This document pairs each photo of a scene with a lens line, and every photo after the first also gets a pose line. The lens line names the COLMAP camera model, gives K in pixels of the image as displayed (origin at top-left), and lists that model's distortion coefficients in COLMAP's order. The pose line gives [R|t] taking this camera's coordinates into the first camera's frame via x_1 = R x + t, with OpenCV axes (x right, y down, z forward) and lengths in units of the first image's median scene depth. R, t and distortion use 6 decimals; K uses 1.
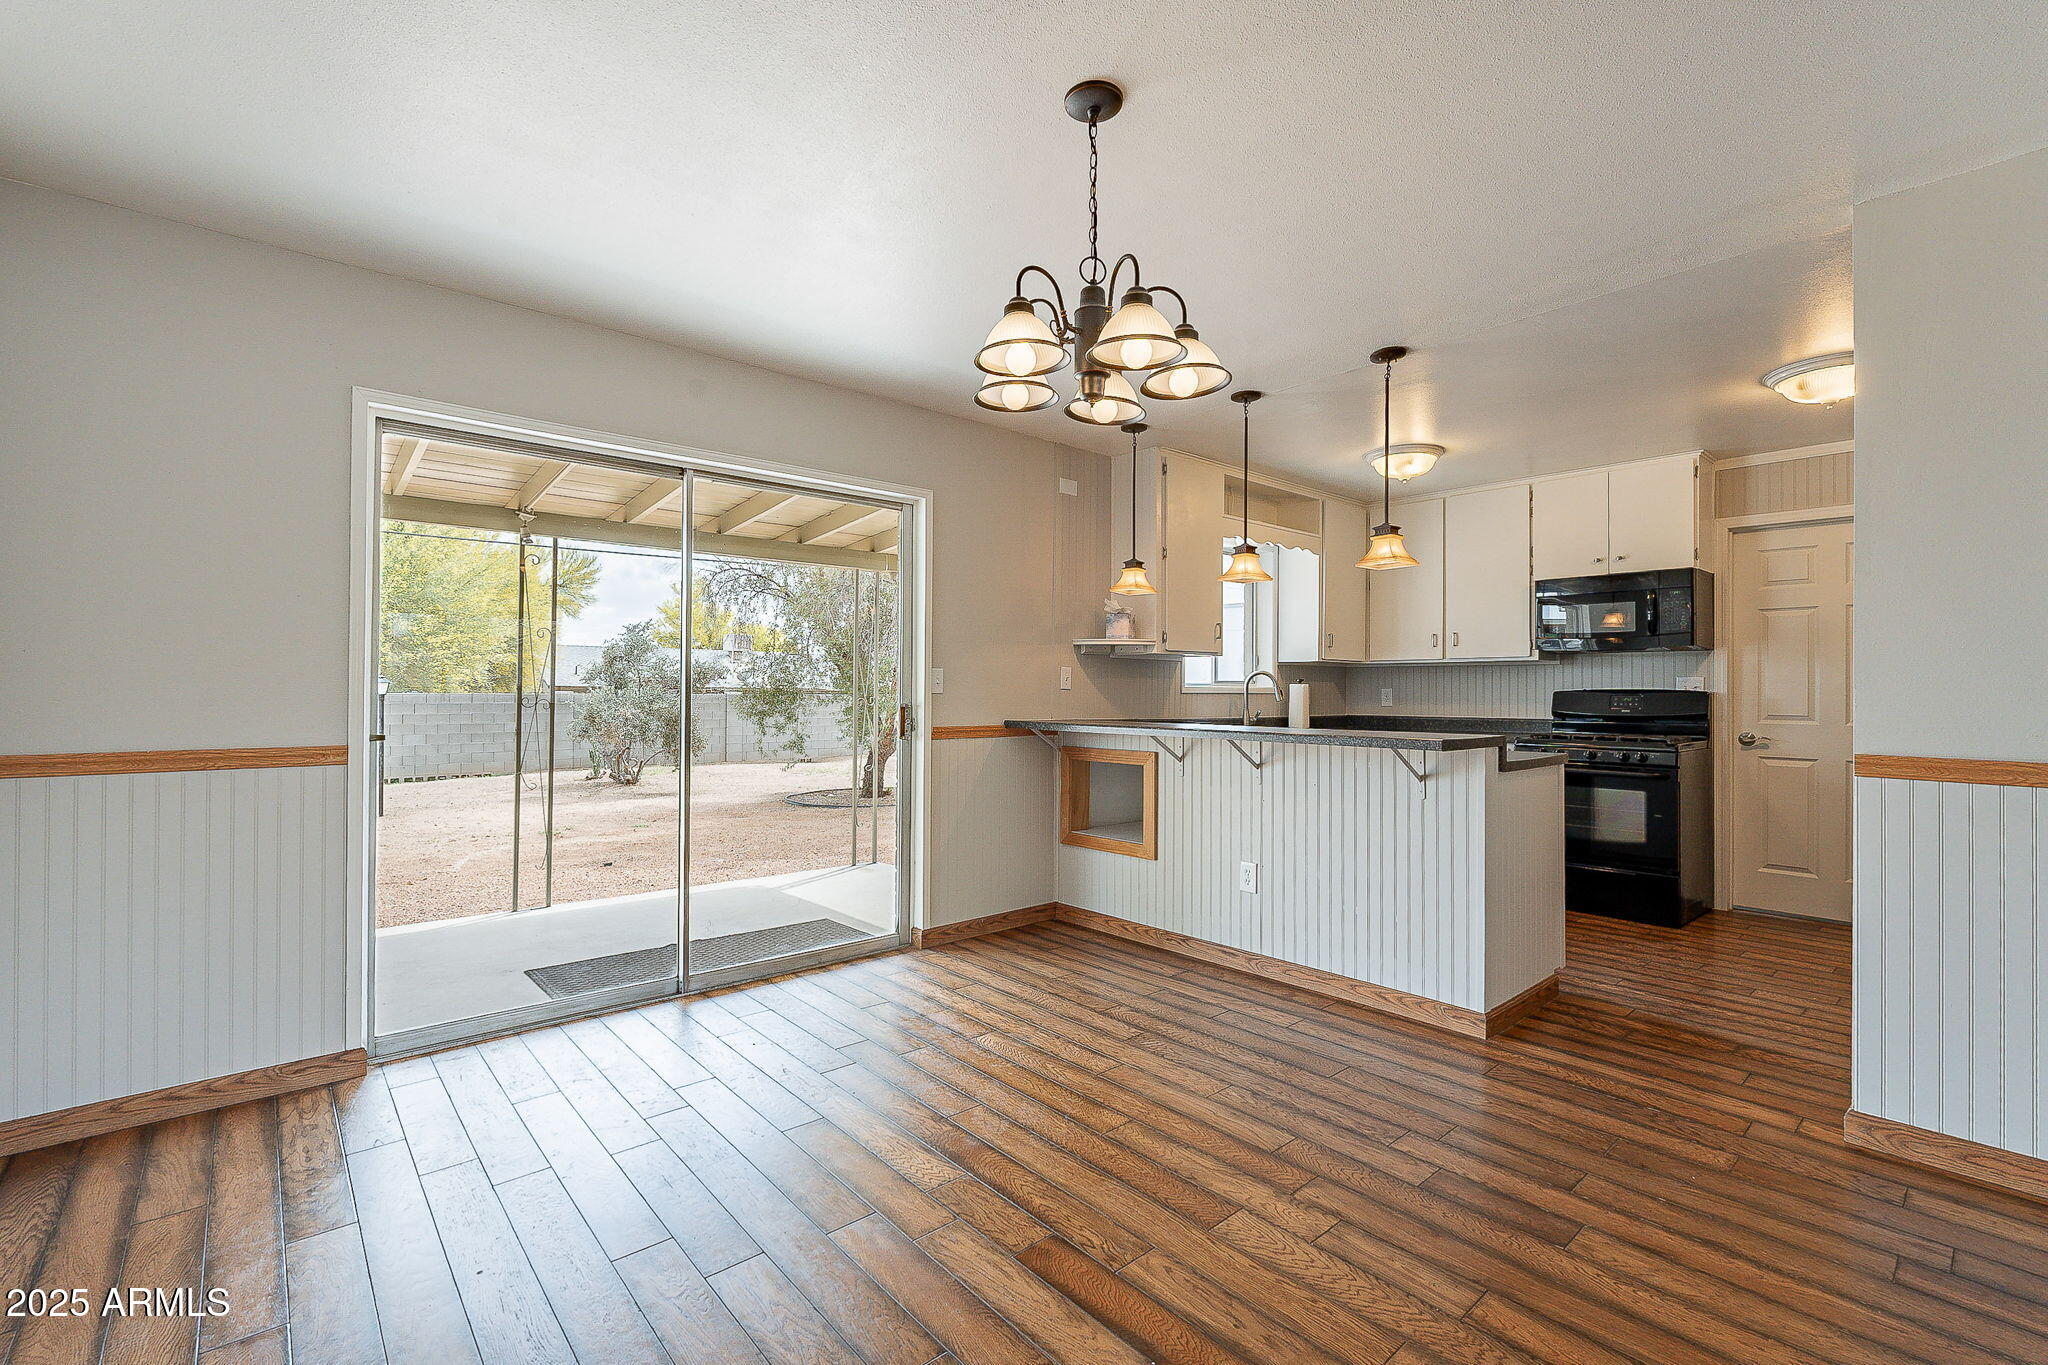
lens RADIAL K [[914.3, 0, 1025.0], [0, 914.3, 682.1], [0, 0, 1]] dist [-0.002416, -0.000191]
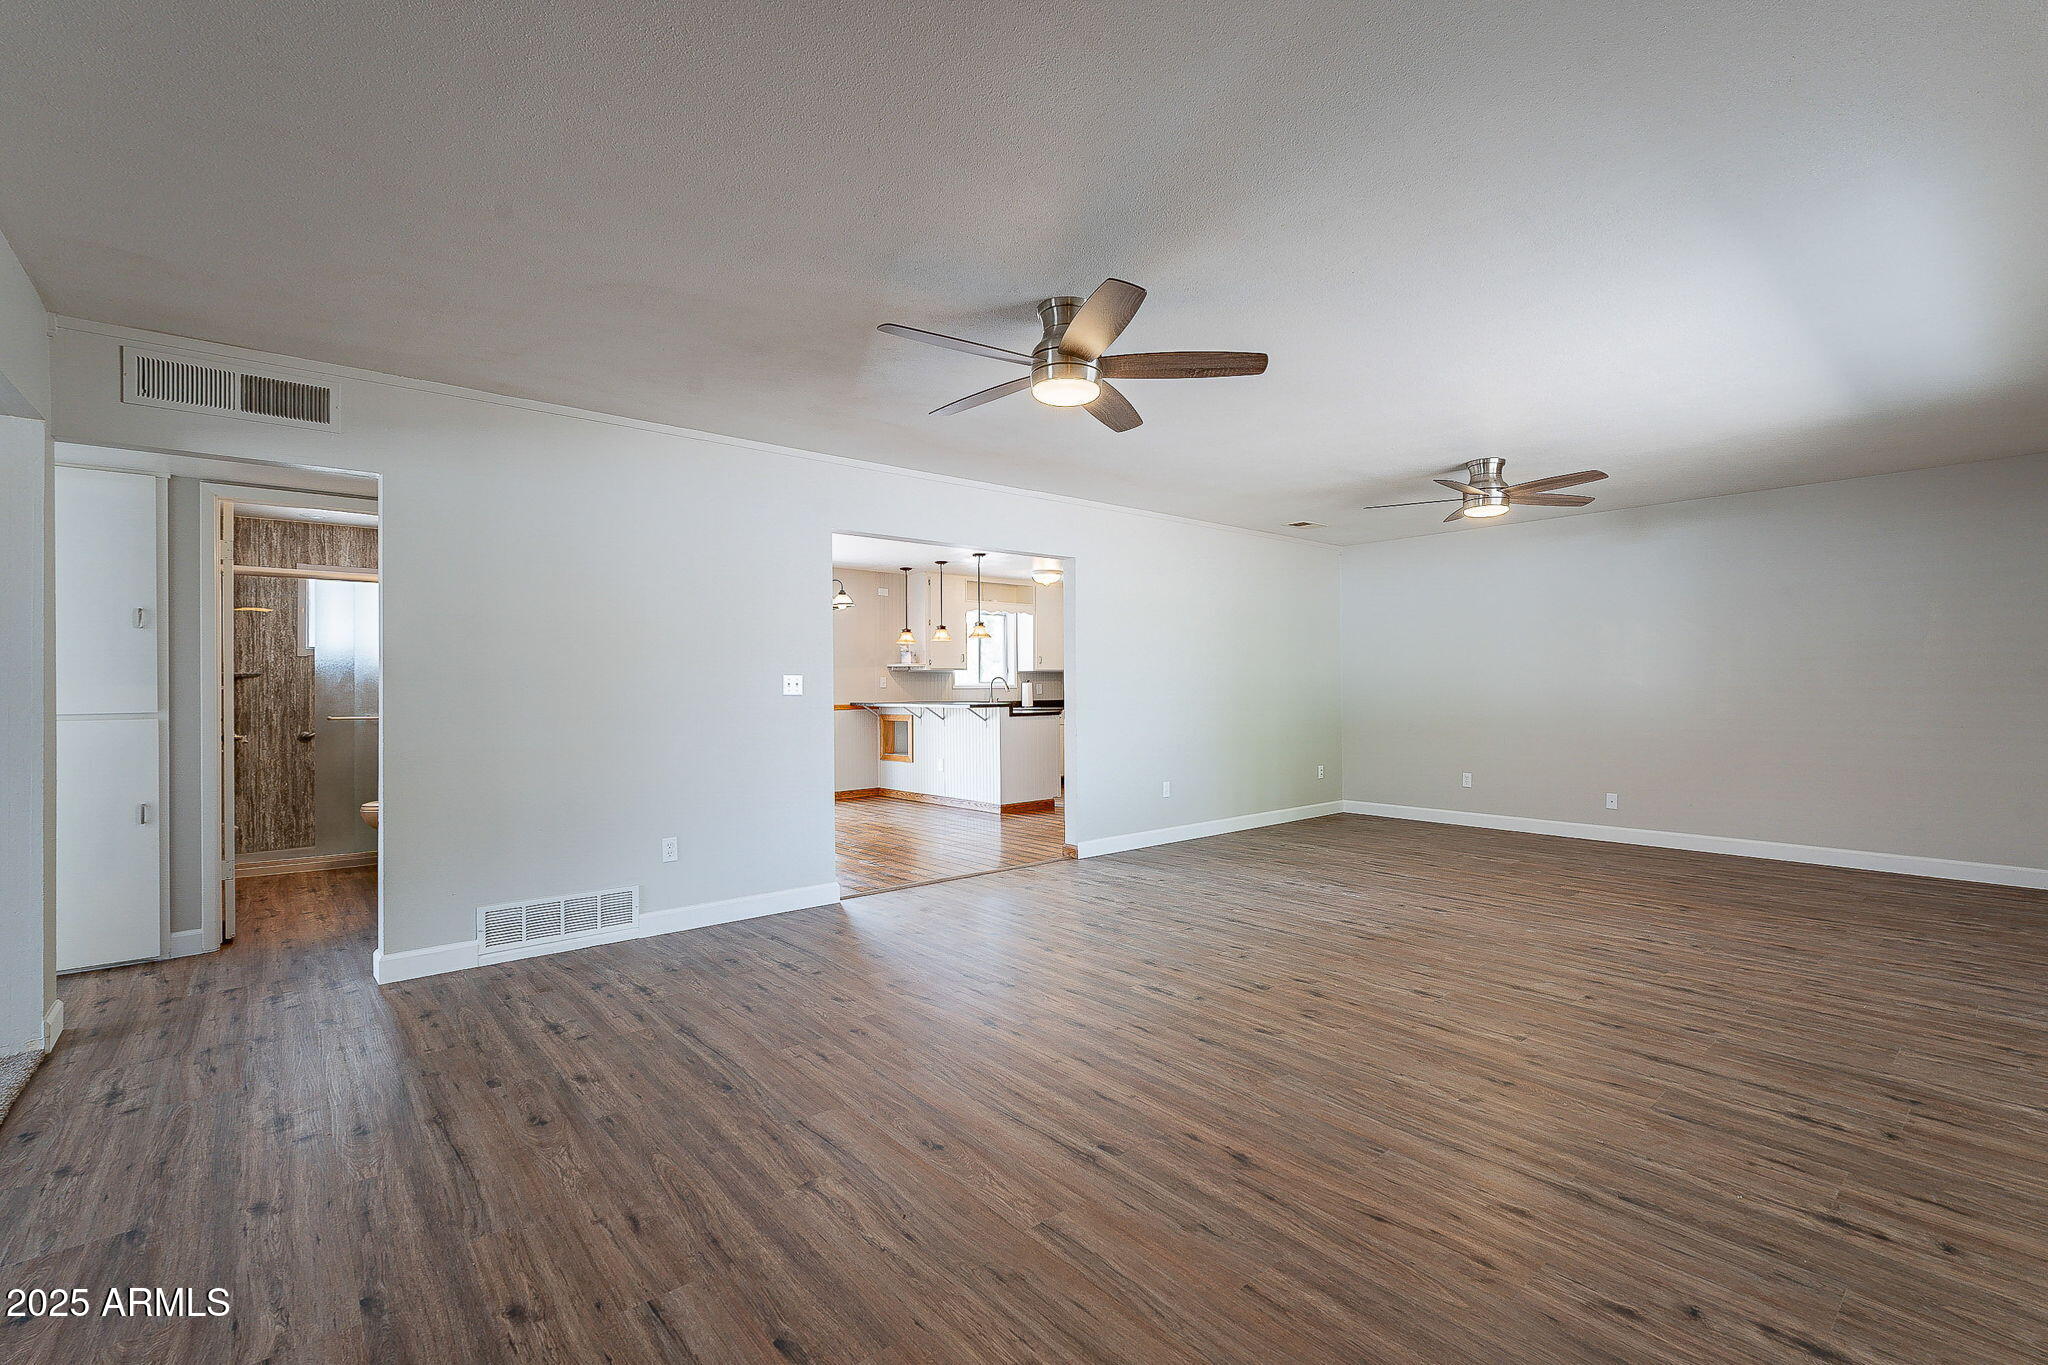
lens RADIAL K [[914.3, 0, 1024.3], [0, 914.3, 688.4], [0, 0, 1]] dist [-0.002416, -0.000191]
pose [[0.999855, -0.012030, -0.012082, 0.400969], [0.012139, 0.999886, 0.009018, -0.005311], [0.011972, -0.009163, 0.999886, -1.125226]]
